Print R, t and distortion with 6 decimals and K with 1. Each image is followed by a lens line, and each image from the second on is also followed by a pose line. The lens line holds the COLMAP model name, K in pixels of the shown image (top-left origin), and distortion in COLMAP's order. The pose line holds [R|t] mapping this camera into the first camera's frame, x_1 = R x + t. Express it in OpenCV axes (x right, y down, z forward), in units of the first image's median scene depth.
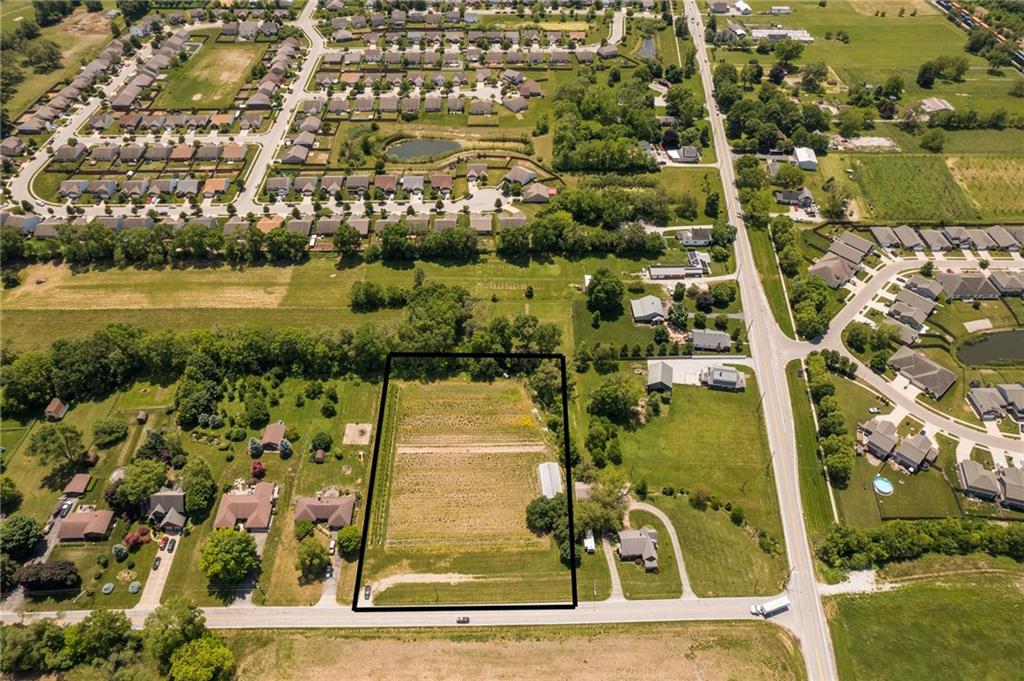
lens RADIAL K [[652.7, 0, 506.0], [0, 652.7, 339.8], [0, 0, 1]] dist [-0.062623, 0.044495]
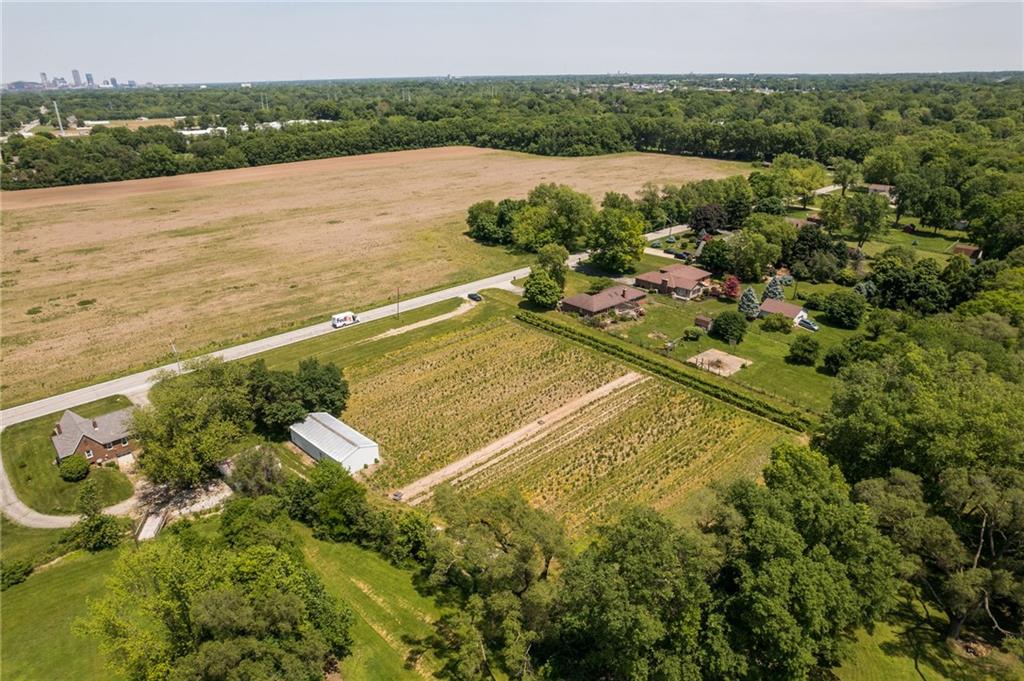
lens RADIAL K [[652.7, 0, 510.7], [0, 652.7, 342.5], [0, 0, 1]] dist [-0.062623, 0.044495]
pose [[-0.755533, 0.252711, -0.604407, 0.231919], [-0.460232, 0.451827, 0.764224, -0.204063], [0.466215, 0.855564, -0.225064, 1.130141]]
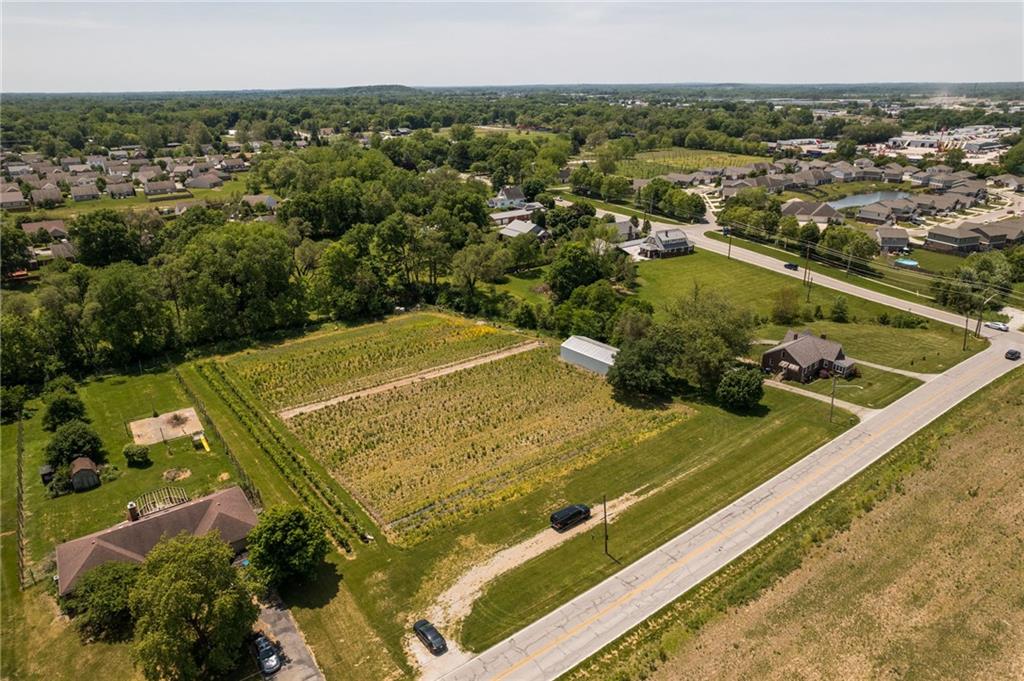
lens RADIAL K [[652.7, 0, 505.5], [0, 652.7, 340.1], [0, 0, 1]] dist [-0.062623, 0.044495]
pose [[0.816444, -0.227091, 0.530895, -0.283559], [0.421378, 0.862934, -0.278901, 0.334265], [-0.394791, 0.451414, 0.800228, 0.615928]]
